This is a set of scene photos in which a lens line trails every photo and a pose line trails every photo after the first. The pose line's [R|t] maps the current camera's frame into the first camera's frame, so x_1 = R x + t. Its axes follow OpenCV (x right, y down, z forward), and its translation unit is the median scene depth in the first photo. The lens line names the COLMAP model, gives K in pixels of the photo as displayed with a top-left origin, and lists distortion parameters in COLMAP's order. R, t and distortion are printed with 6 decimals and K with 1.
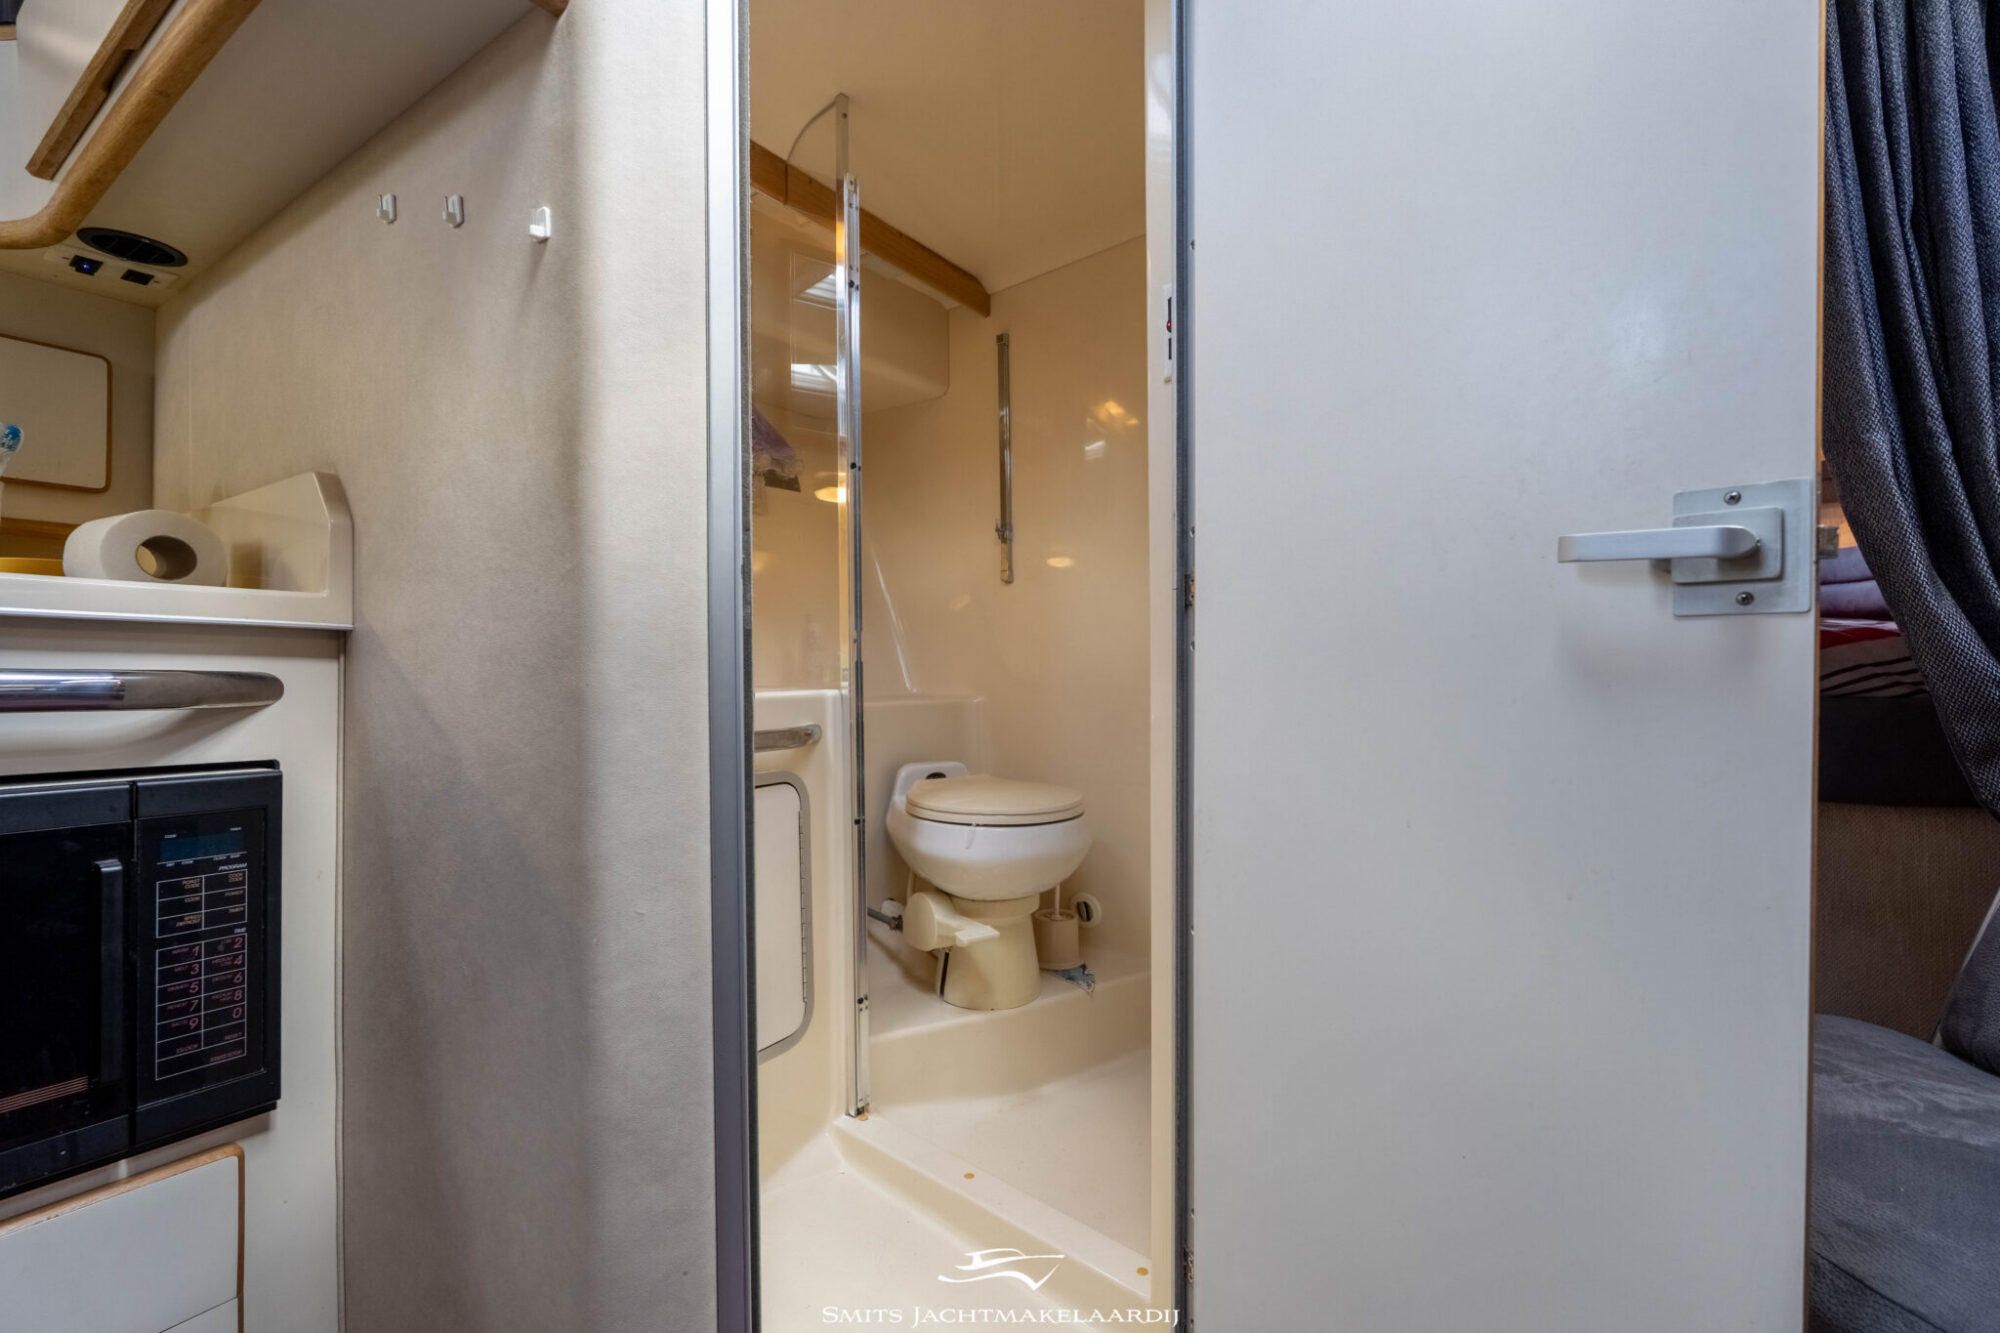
lens RADIAL K [[878.4, 0, 1004.4], [0, 878.4, 669.1], [0, 0, 1]] dist [-0.004630, 0.000755]
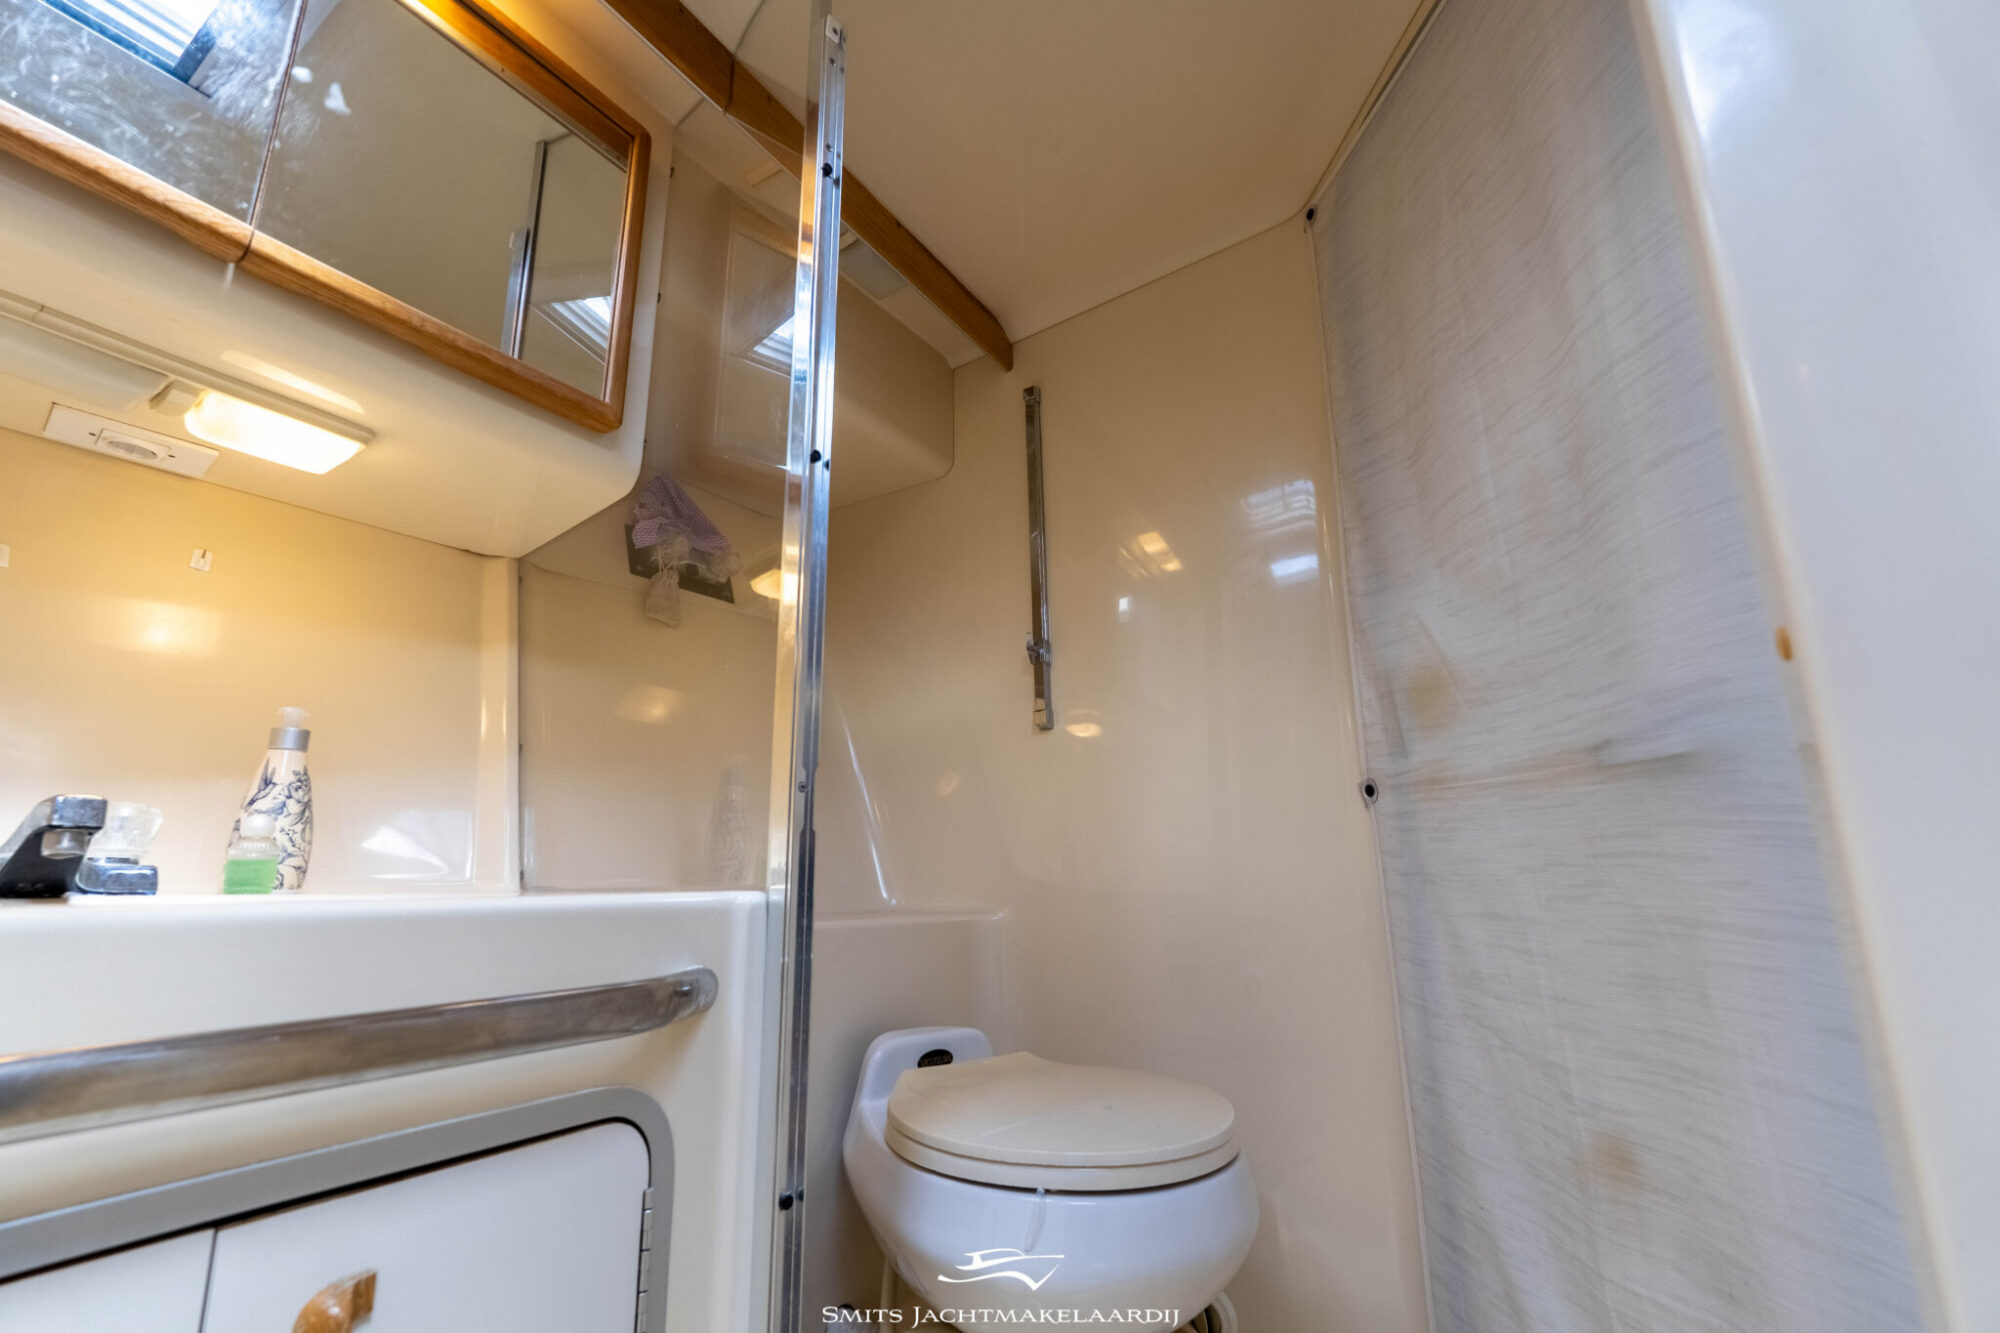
lens RADIAL K [[878.4, 0, 1001.0], [0, 878.4, 668.4], [0, 0, 1]] dist [-0.004630, 0.000755]
pose [[0.998778, 0.008935, 0.048607, -0.070323], [0.003235, 0.969592, -0.244707, 0.019644], [-0.049315, 0.244566, 0.968378, 0.423069]]
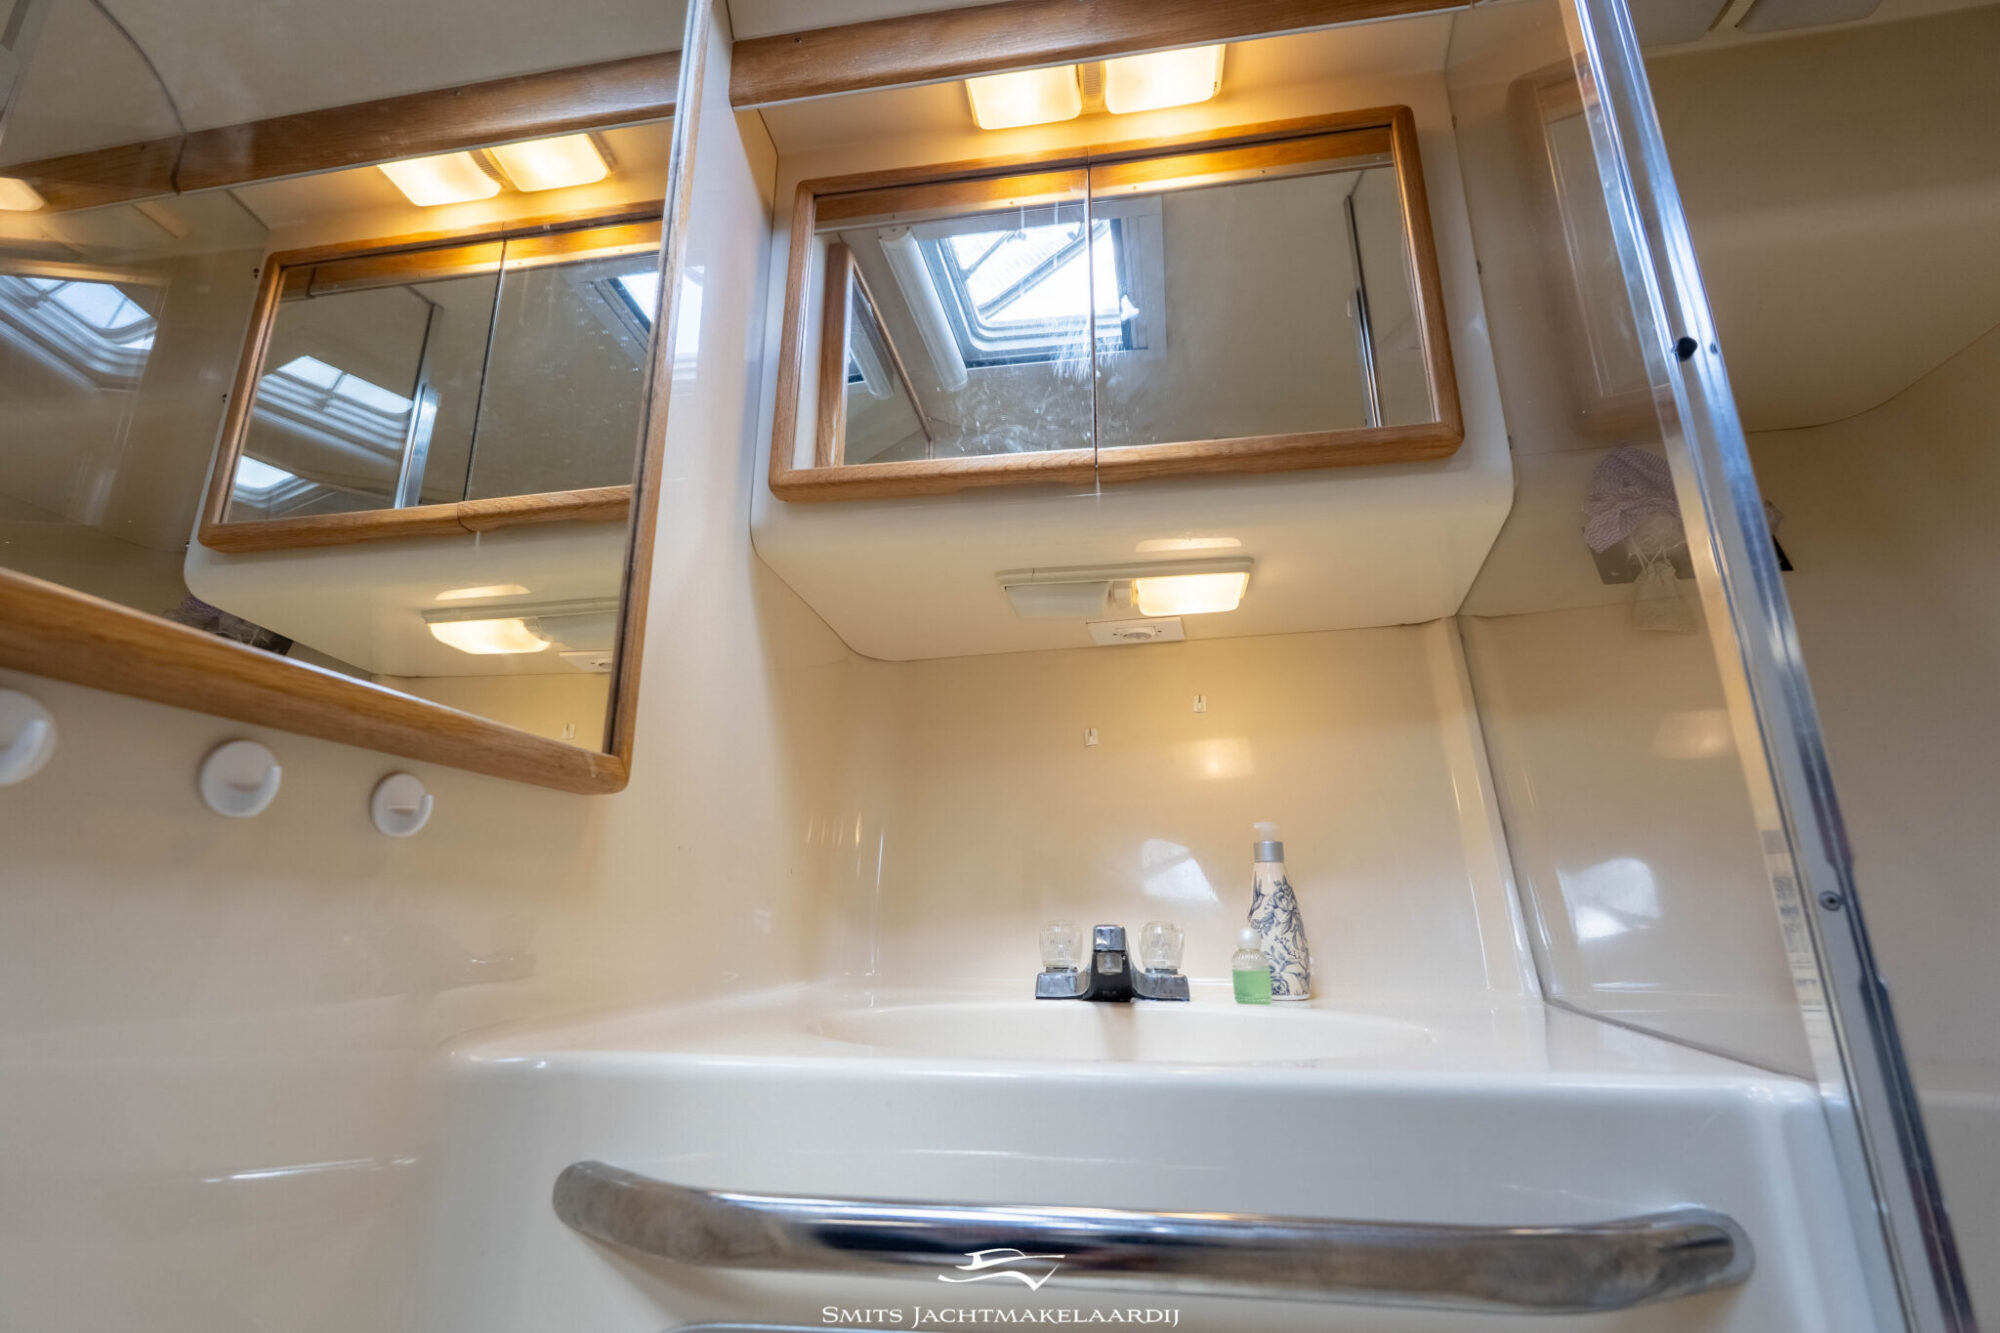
lens RADIAL K [[878.4, 0, 998.8], [0, 878.4, 666.9], [0, 0, 1]] dist [-0.004630, 0.000755]
pose [[0.433753, -0.244261, -0.867292, -0.024029], [-0.015013, 0.960461, -0.278009, -0.018522], [0.900907, 0.133608, 0.412935, 0.537976]]
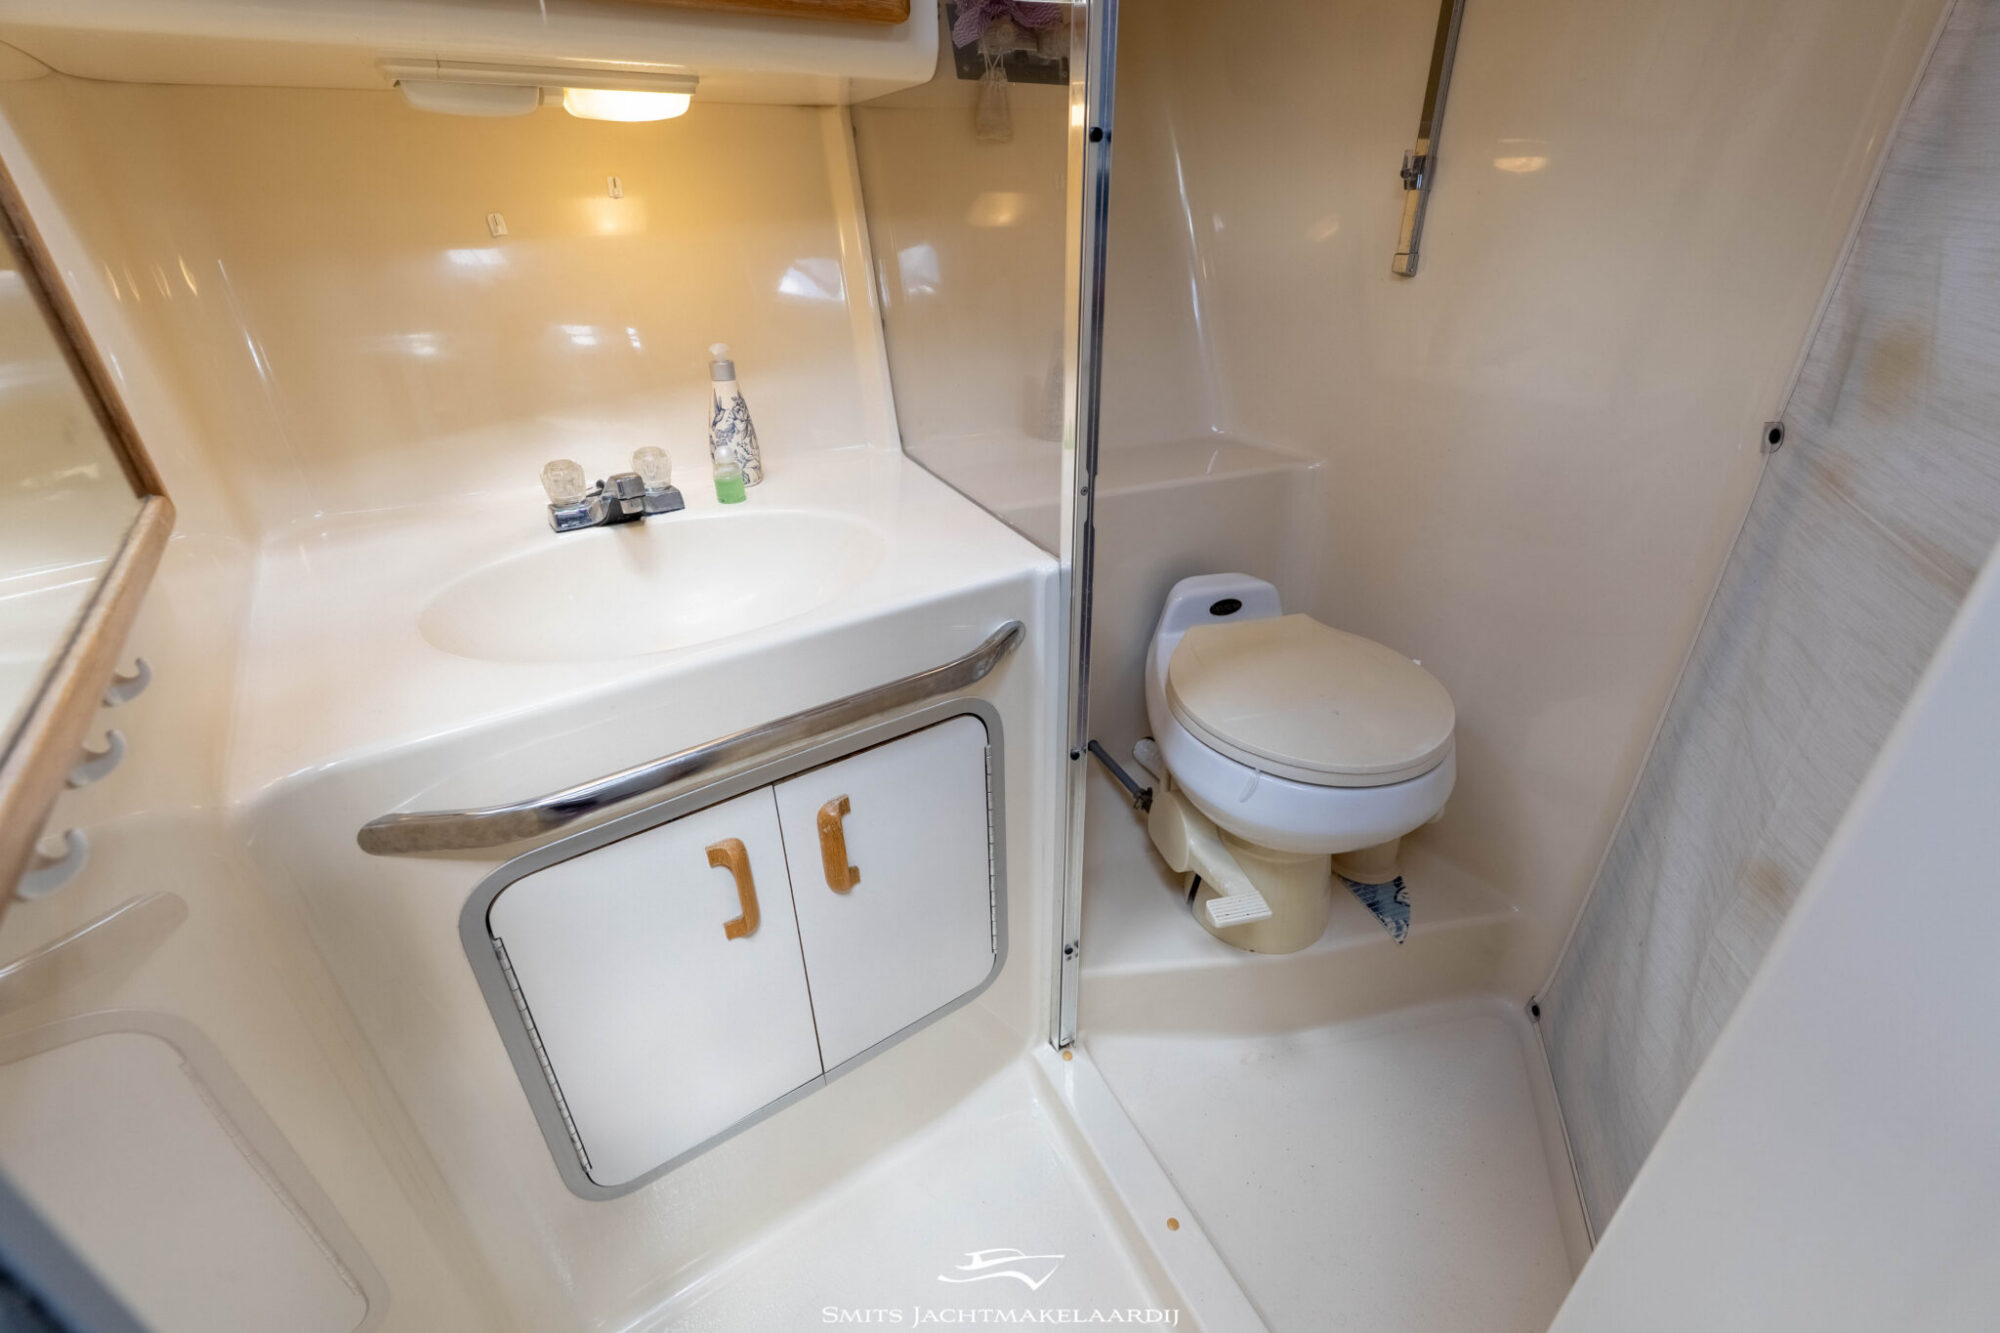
lens RADIAL K [[878.4, 0, 999.9], [0, 878.4, 674.7], [0, 0, 1]] dist [-0.004630, 0.000755]
pose [[0.929990, 0.176044, -0.322688, -0.013040], [-0.000302, 0.878224, 0.478249, -0.166921], [0.367585, -0.444669, 0.816793, 0.382851]]
